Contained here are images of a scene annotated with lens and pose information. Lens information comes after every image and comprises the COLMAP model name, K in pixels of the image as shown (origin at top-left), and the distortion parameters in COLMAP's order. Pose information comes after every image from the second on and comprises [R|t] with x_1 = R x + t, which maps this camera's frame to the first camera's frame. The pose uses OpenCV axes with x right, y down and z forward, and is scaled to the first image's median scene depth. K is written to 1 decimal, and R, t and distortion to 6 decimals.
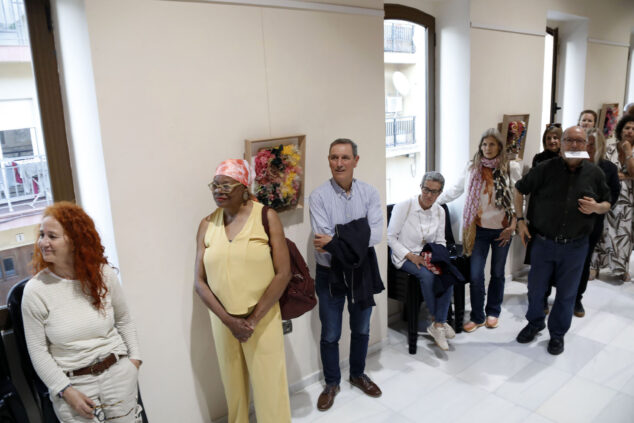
lens RADIAL K [[507.9, 0, 317.0], [0, 507.9, 211.5], [0, 0, 1]] dist [-0.131779, 0.067872]
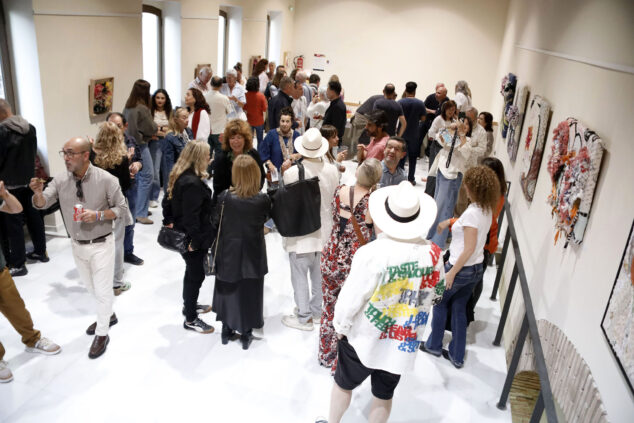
lens RADIAL K [[507.9, 0, 317.0], [0, 507.9, 211.5], [0, 0, 1]] dist [-0.131779, 0.067872]
pose [[0.819475, -0.106192, 0.563192, -0.395499], [0.020697, 0.987527, 0.156087, 0.073299], [-0.572742, -0.116252, 0.811451, -0.891545]]
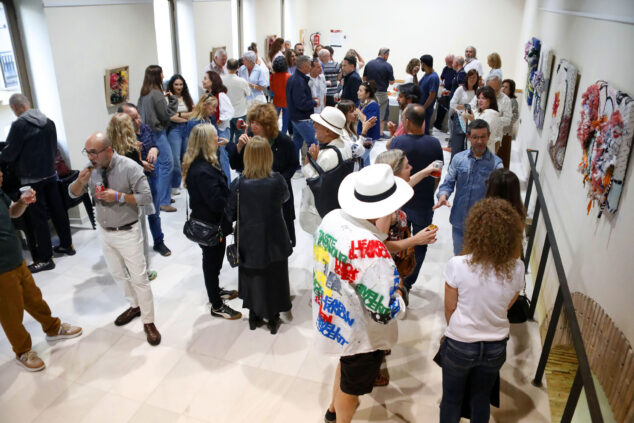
lens RADIAL K [[507.0, 0, 317.0], [0, 507.0, 211.5], [0, 0, 1]] dist [-0.131499, 0.071281]
pose [[0.840307, -0.169497, 0.514933, -0.377719], [0.077049, 0.977563, 0.196044, 0.072657], [-0.536608, -0.125062, 0.834512, -0.876478]]
